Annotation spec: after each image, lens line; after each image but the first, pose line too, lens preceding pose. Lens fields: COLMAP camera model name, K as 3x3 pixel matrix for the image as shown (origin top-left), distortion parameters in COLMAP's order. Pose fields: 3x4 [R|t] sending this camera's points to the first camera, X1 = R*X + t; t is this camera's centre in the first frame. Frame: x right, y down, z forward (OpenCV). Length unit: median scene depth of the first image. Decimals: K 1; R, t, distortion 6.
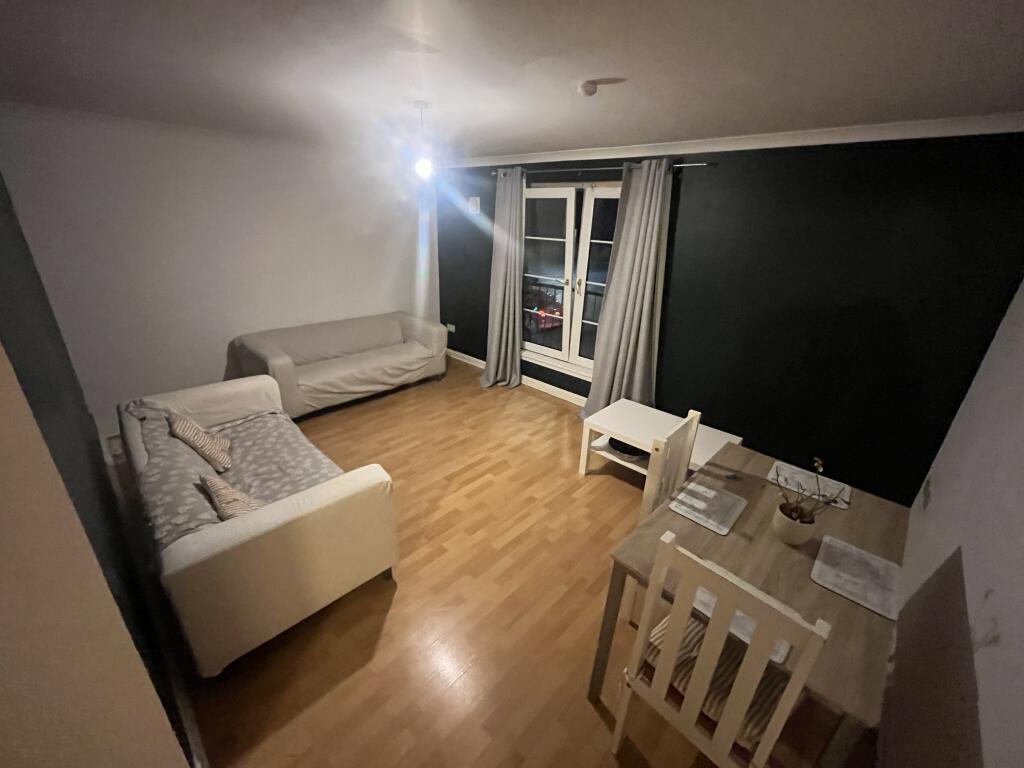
lens RADIAL K [[412.7, 0, 512.0], [0, 412.7, 384.0], [0, 0, 1]] dist [0.000572, -0.000112]
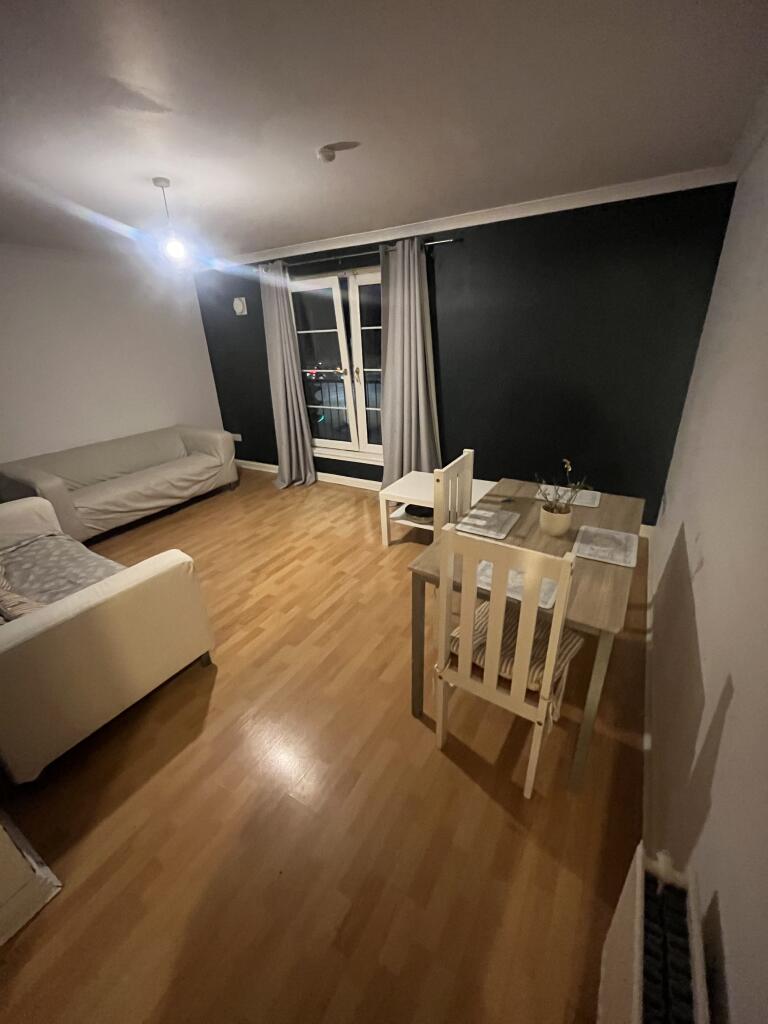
lens RADIAL K [[412.7, 0, 384.0], [0, 412.7, 512.0], [0, 0, 1]] dist [0.000572, -0.000112]
pose [[0.974362, -0.156677, 0.161467, 0.009361], [0.153057, 0.987608, 0.034697, 0.096995], [-0.164902, -0.009094, 0.986268, -0.037442]]
